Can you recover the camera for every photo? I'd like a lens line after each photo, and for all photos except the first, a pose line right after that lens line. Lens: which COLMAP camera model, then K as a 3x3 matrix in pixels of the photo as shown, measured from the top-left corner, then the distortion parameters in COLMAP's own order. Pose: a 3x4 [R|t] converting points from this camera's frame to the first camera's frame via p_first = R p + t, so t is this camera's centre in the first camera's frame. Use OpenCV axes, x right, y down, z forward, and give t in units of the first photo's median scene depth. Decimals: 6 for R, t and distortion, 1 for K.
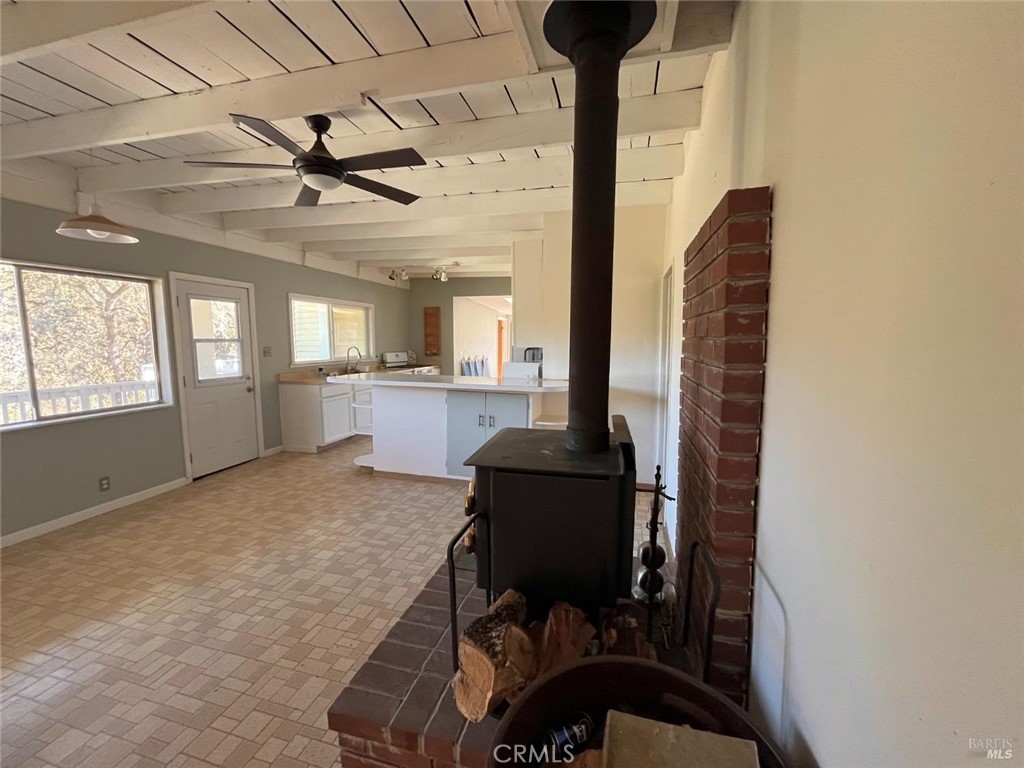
lens RADIAL K [[415.0, 0, 514.1], [0, 415.0, 384.4], [0, 0, 1]] dist [-0.009663, 0.000135]
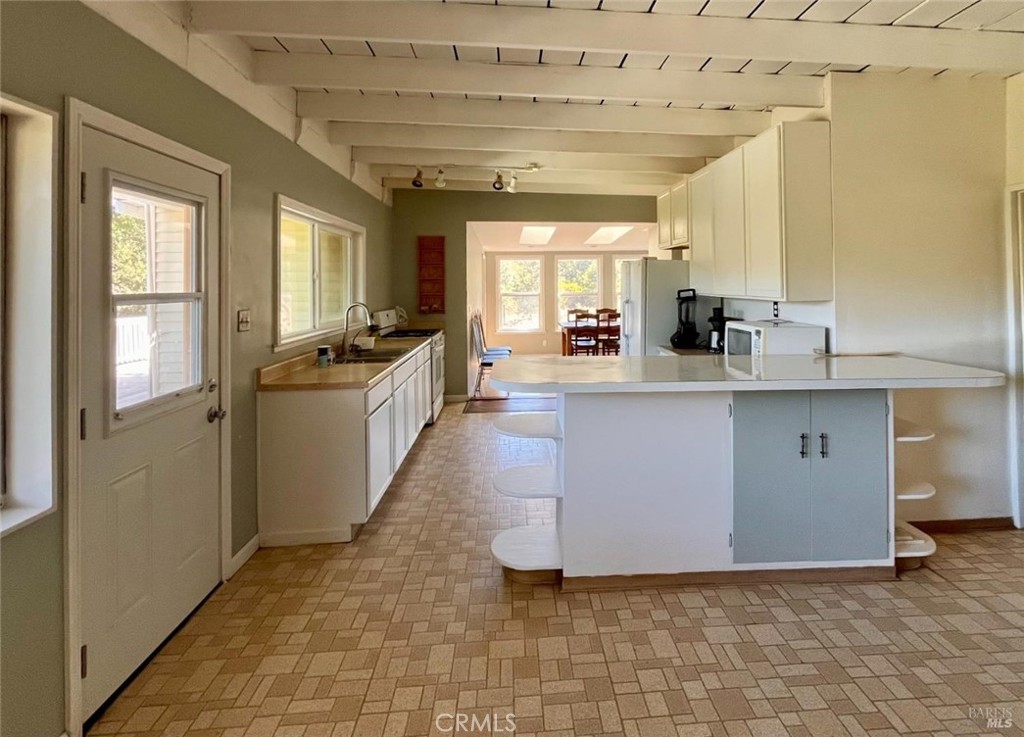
lens RADIAL K [[500.1, 0, 537.2], [0, 500.1, 279.3], [0, 0, 1]] dist [-0.002621, 0.001372]
pose [[0.948498, -0.006039, 0.316725, -0.517380], [0.043549, 0.992811, -0.111486, -0.055038], [-0.313774, 0.119538, 0.941943, 0.438914]]
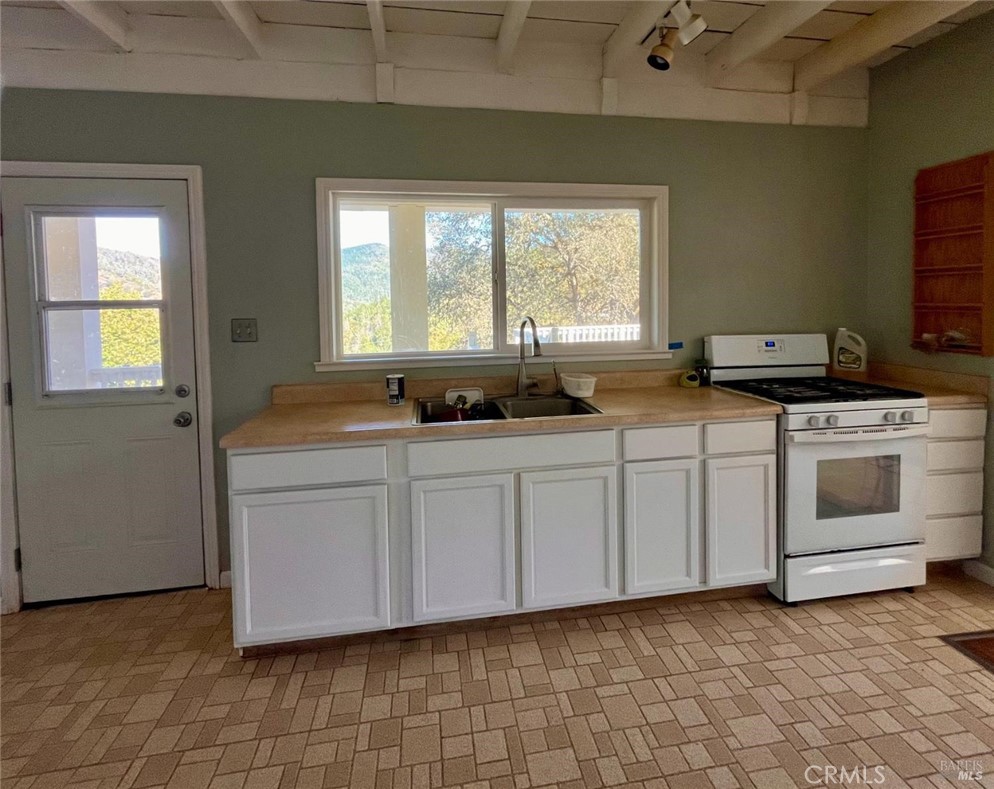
lens RADIAL K [[468.1, 0, 502.0], [0, 468.1, 312.6], [0, 0, 1]] dist [-0.010997, 0.001461]
pose [[0.407837, 0.019278, -0.912851, -0.087922], [-0.082330, 0.996481, -0.015738, -0.120891], [0.909336, 0.081574, 0.407989, 1.149815]]
